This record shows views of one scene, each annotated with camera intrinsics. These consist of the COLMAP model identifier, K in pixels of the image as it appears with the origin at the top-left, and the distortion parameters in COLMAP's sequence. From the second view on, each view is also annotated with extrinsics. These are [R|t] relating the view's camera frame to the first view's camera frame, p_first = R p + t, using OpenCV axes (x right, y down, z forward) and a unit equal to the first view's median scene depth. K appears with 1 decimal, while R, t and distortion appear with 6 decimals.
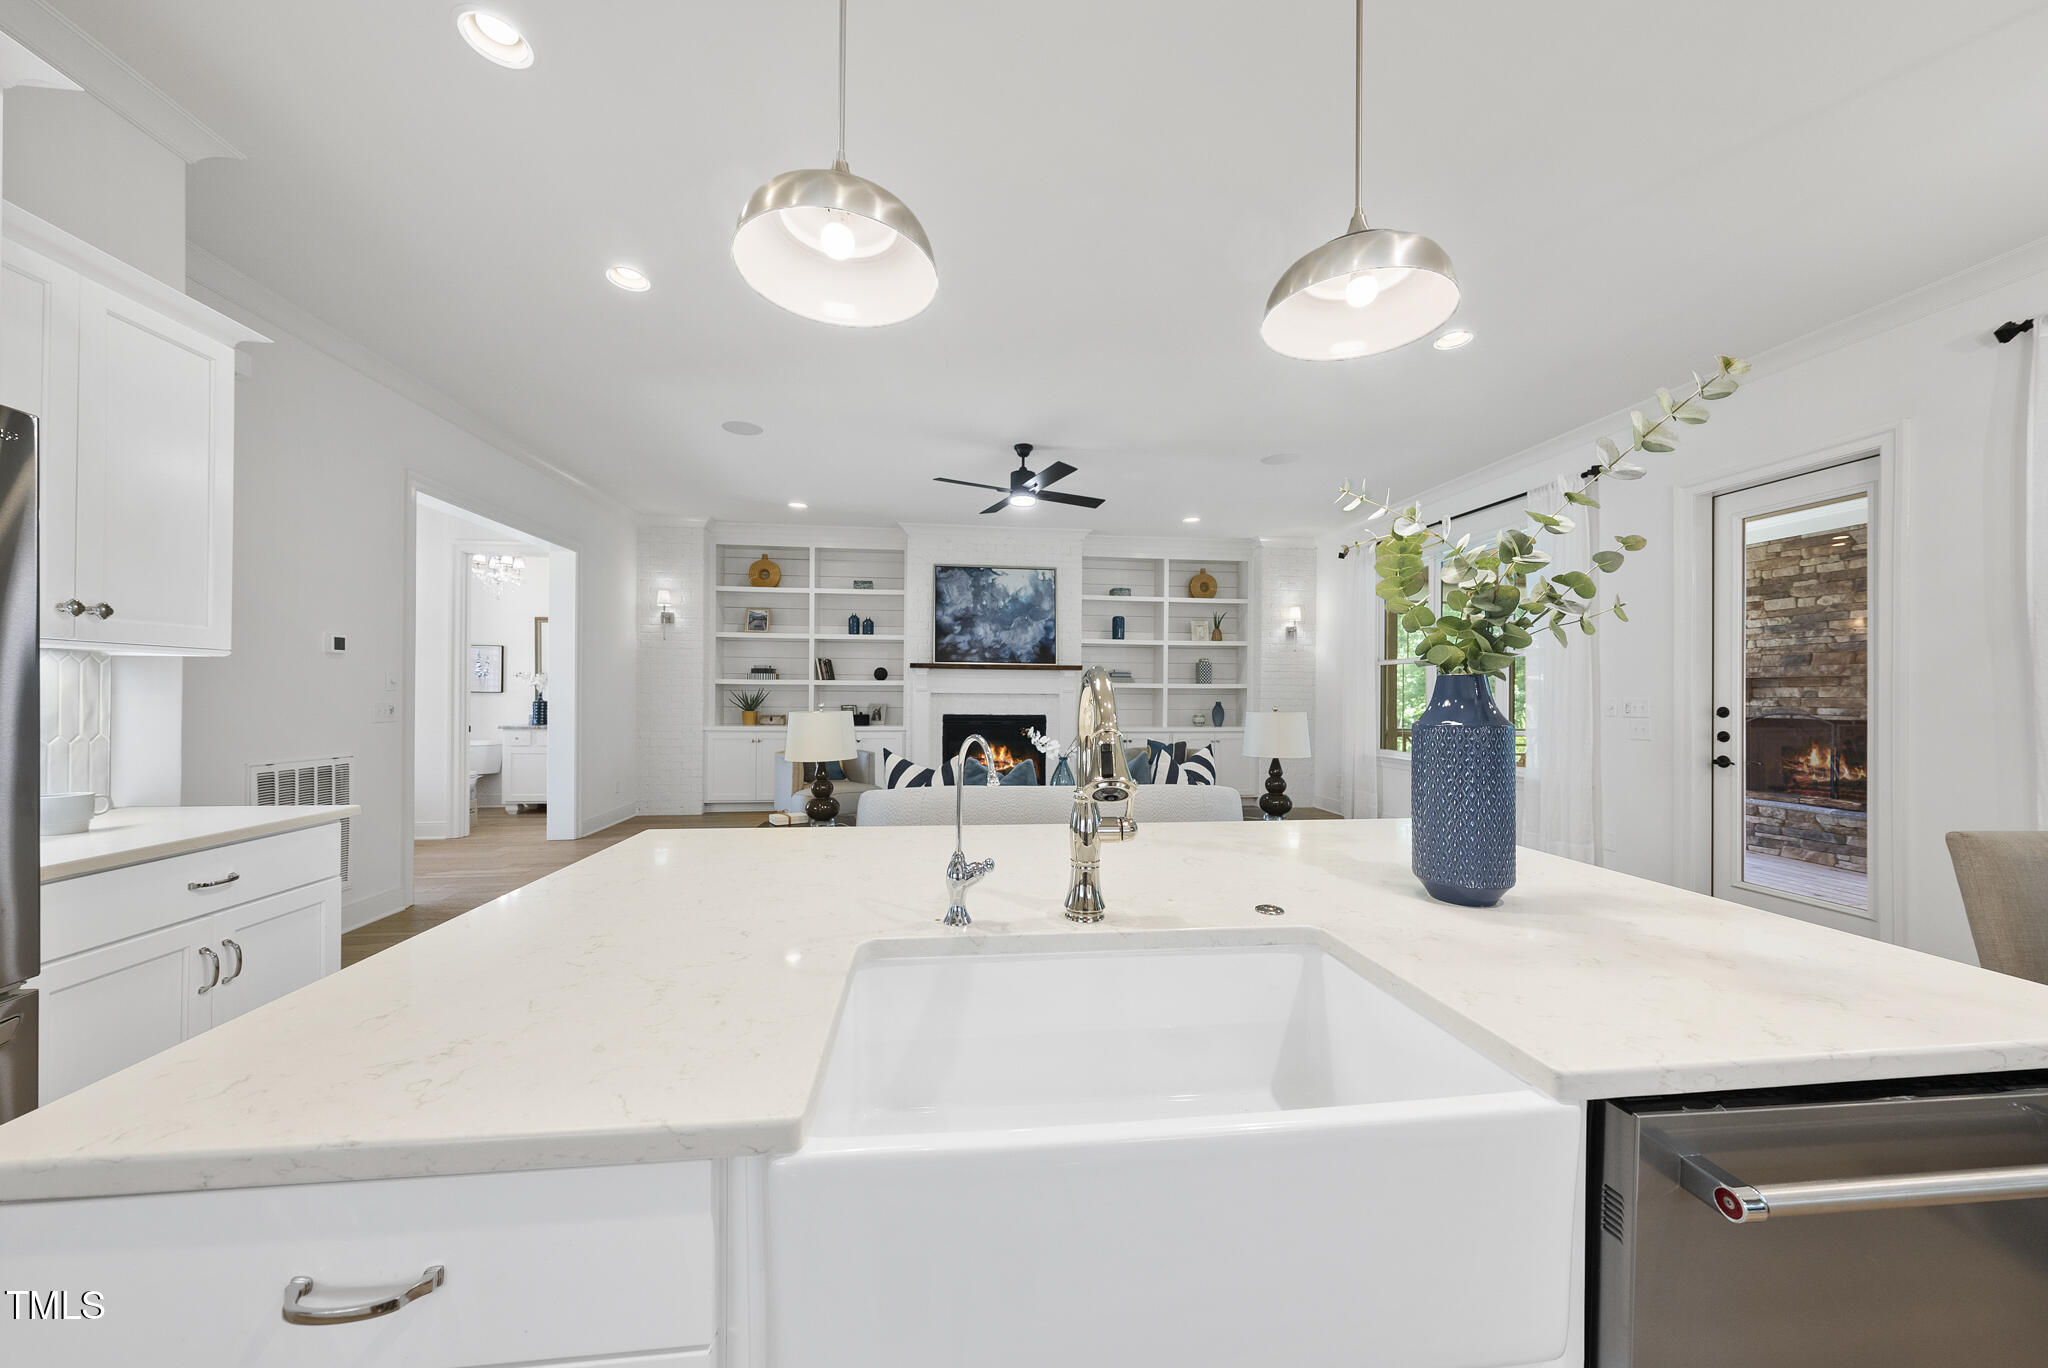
lens RADIAL K [[701.5, 0, 1027.7], [0, 701.5, 691.2], [0, 0, 1]] dist [-0.005082, 0.001566]
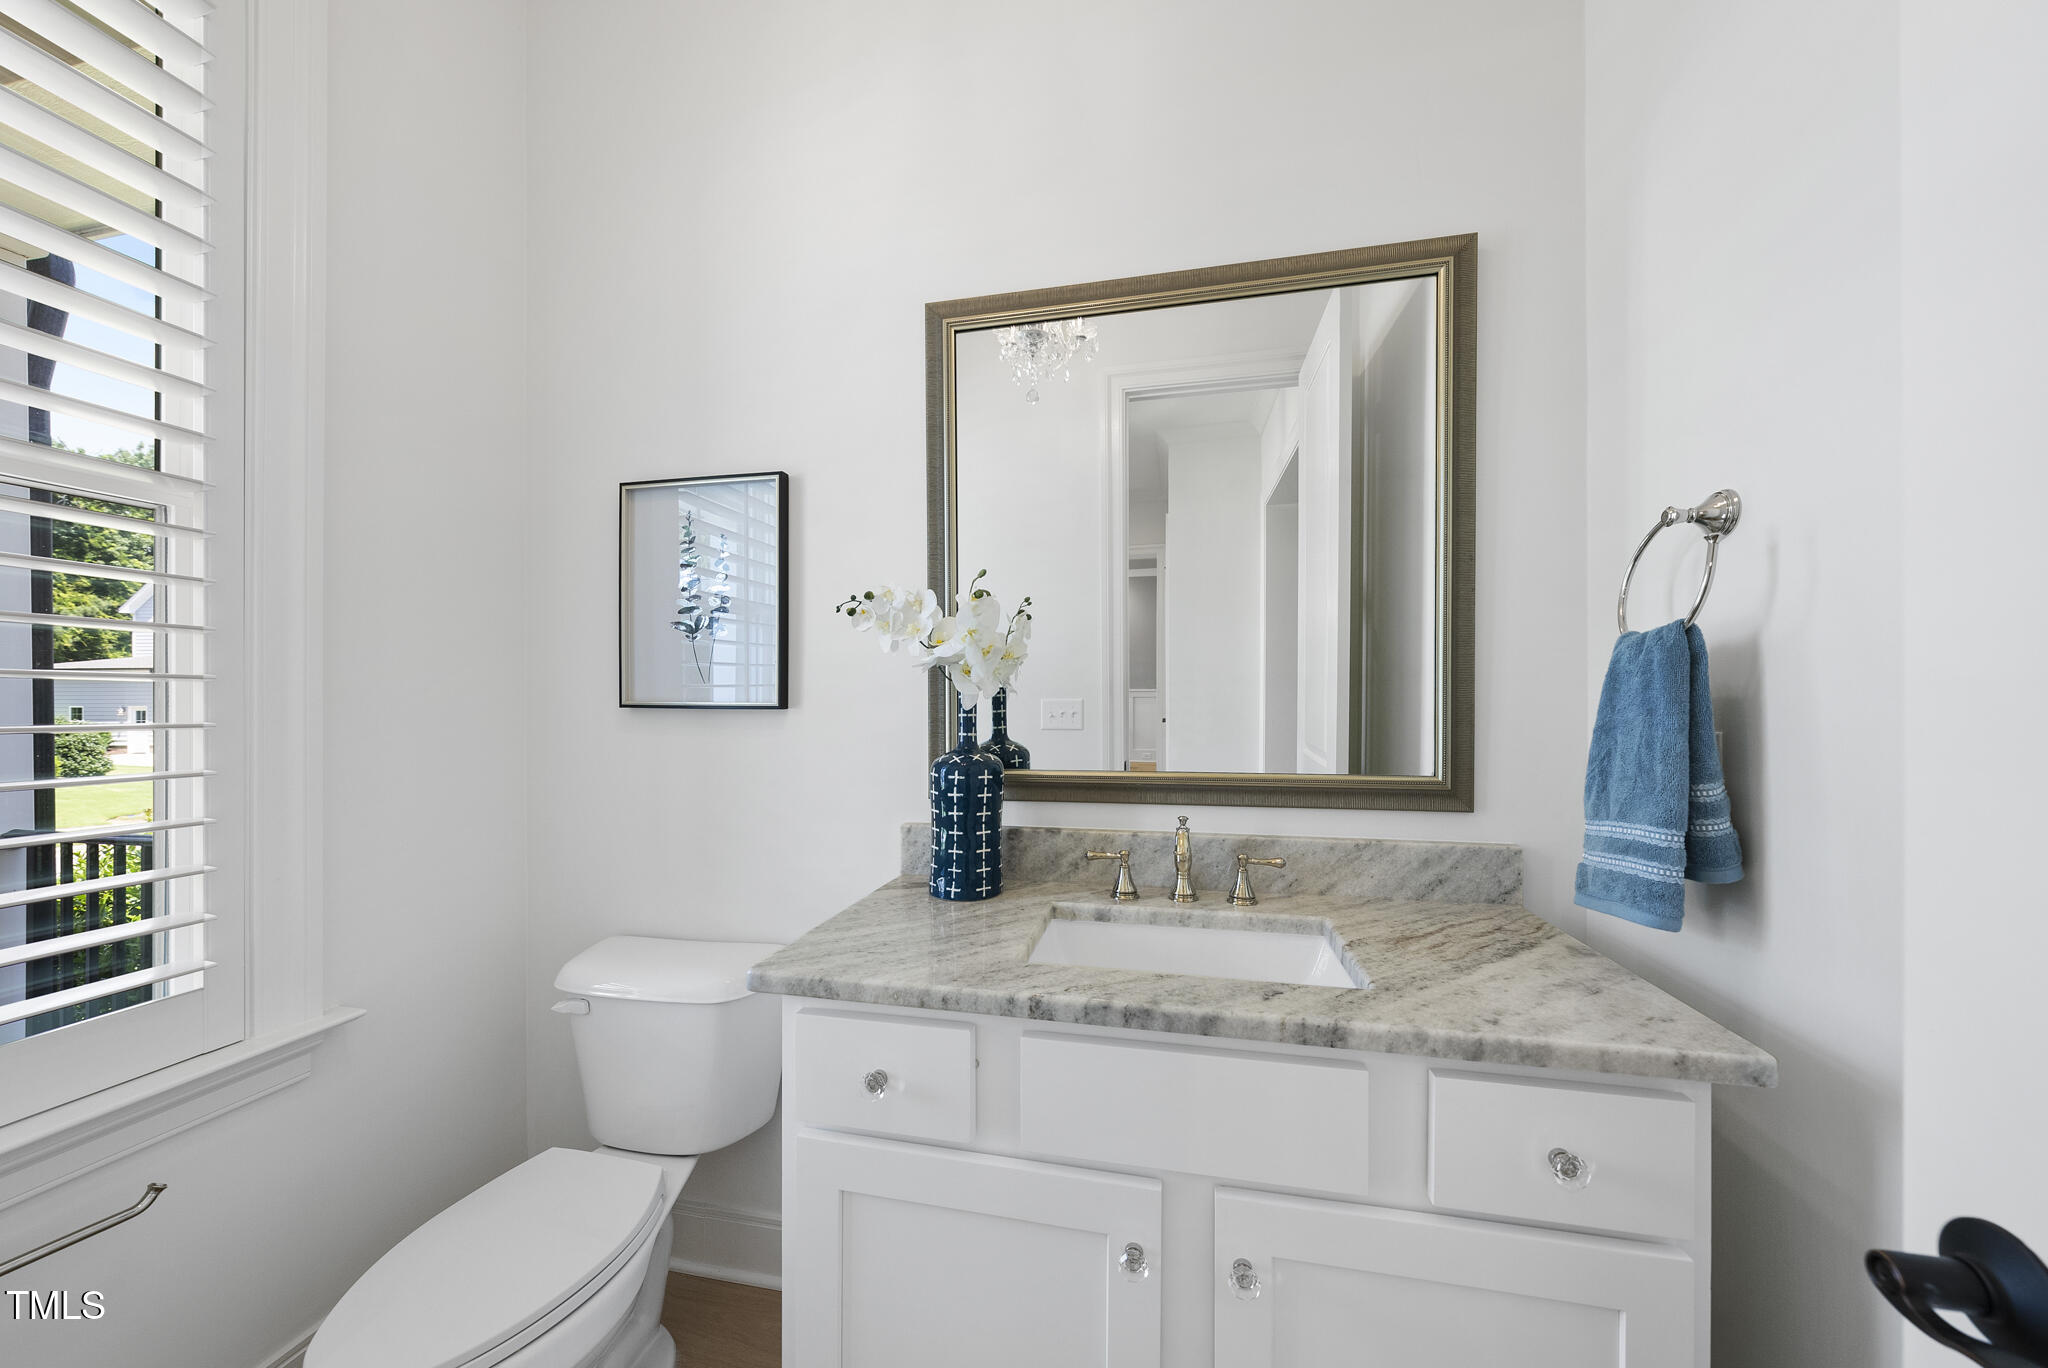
lens RADIAL K [[696.5, 0, 1024.0], [0, 696.5, 684.0], [0, 0, 1]] dist [-0.001044, -0.000081]
pose [[0.953796, -0.018198, -0.299904, -0.627787], [0.012989, 0.999728, -0.019353, -0.000817], [0.300175, 0.014563, 0.953773, 0.835102]]
